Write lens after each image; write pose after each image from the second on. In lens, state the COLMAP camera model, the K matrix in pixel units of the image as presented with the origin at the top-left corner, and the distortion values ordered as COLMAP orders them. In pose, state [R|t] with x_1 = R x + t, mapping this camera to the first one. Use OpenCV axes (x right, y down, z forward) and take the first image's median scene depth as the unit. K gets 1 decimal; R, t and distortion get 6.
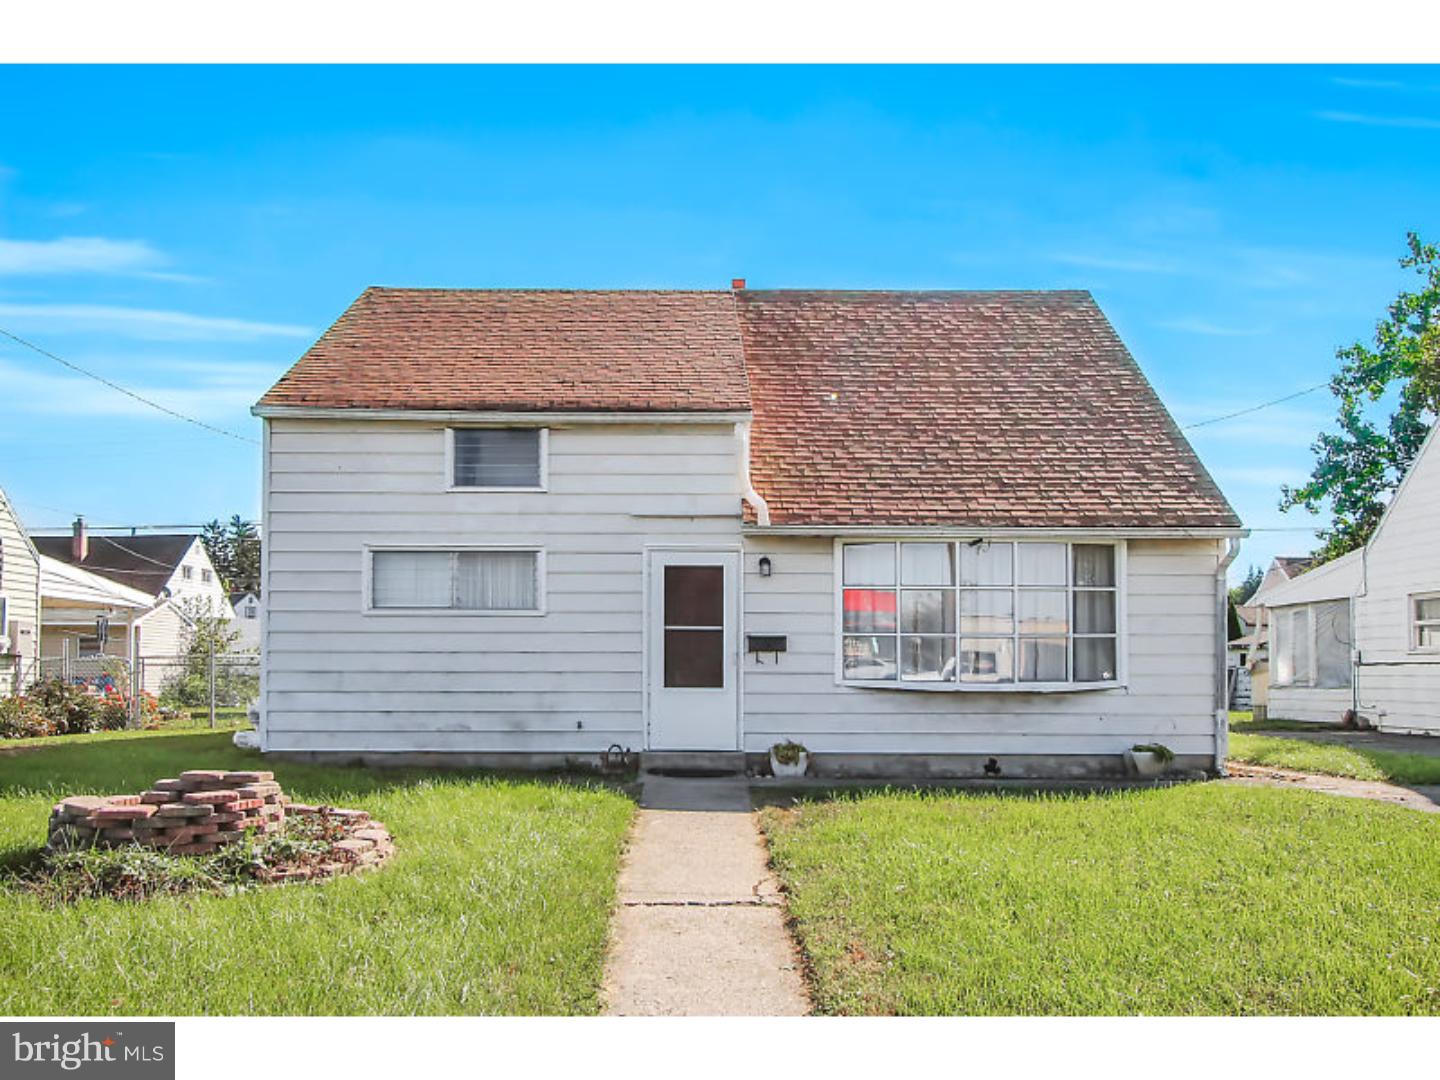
lens RADIAL K [[1212.3, 0, 717.7], [0, 1212.3, 665.6], [0, 0, 1]] dist [-0.008269, -0.007580]
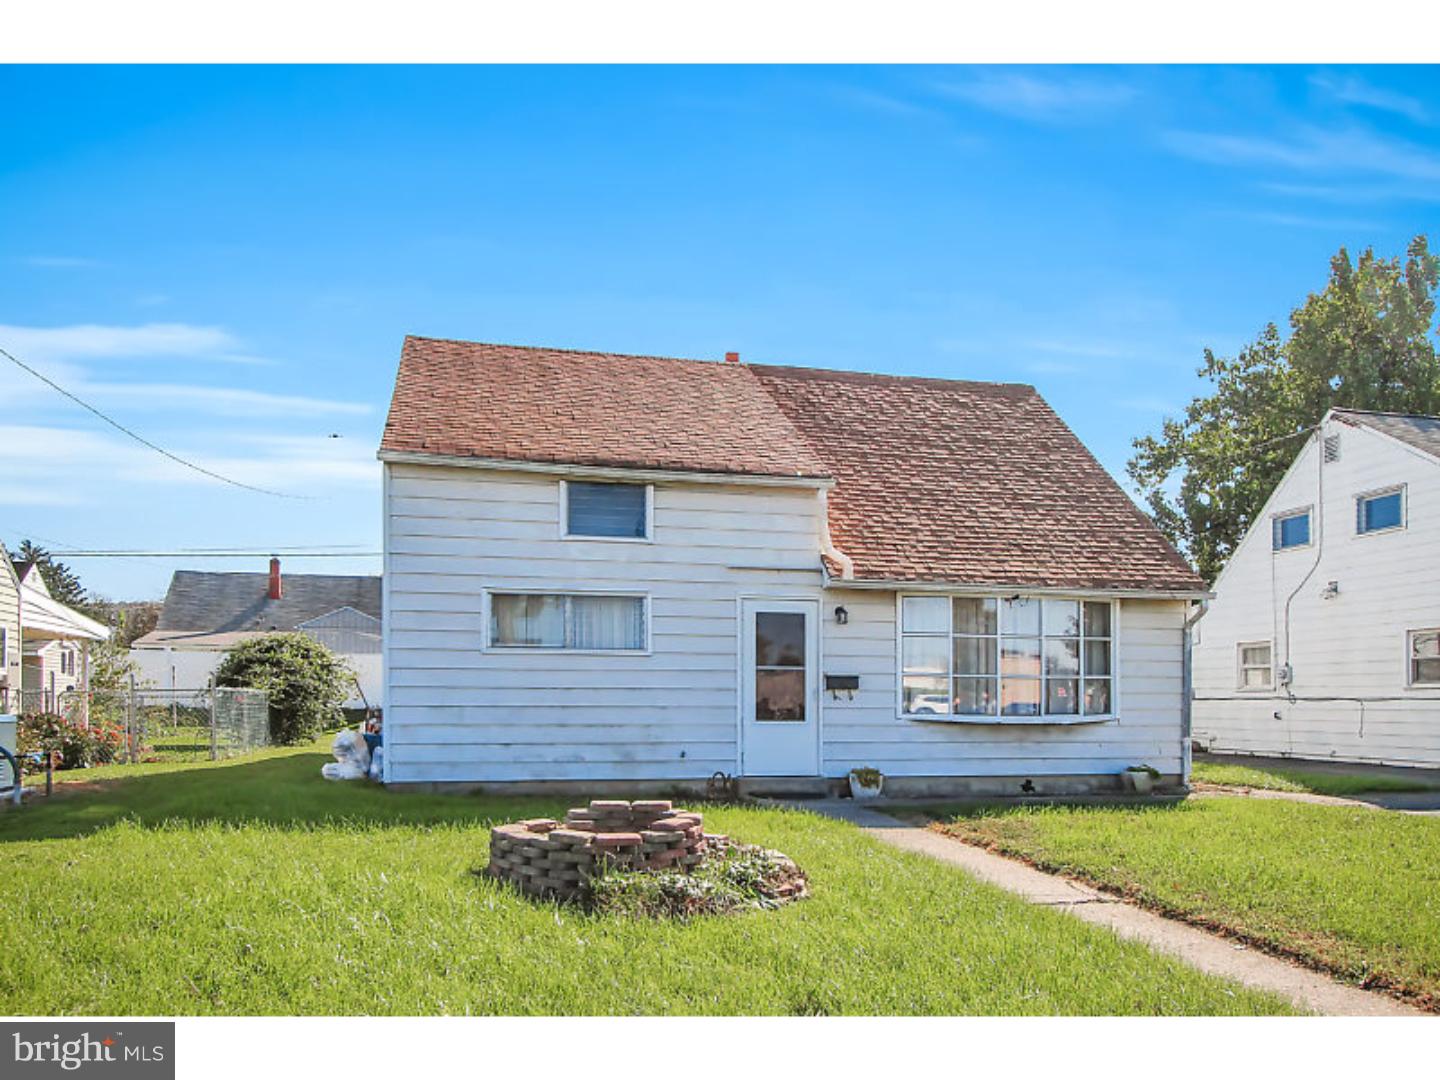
lens RADIAL K [[1142.8, 0, 605.3], [0, 1142.8, 720.1], [0, 0, 1]] dist [-0.005820, 0.002521]
pose [[0.972764, -0.002577, 0.231783, -0.426921], [-0.002837, 0.999731, 0.023021, -0.006536], [-0.231780, -0.023051, 0.972495, -0.002843]]
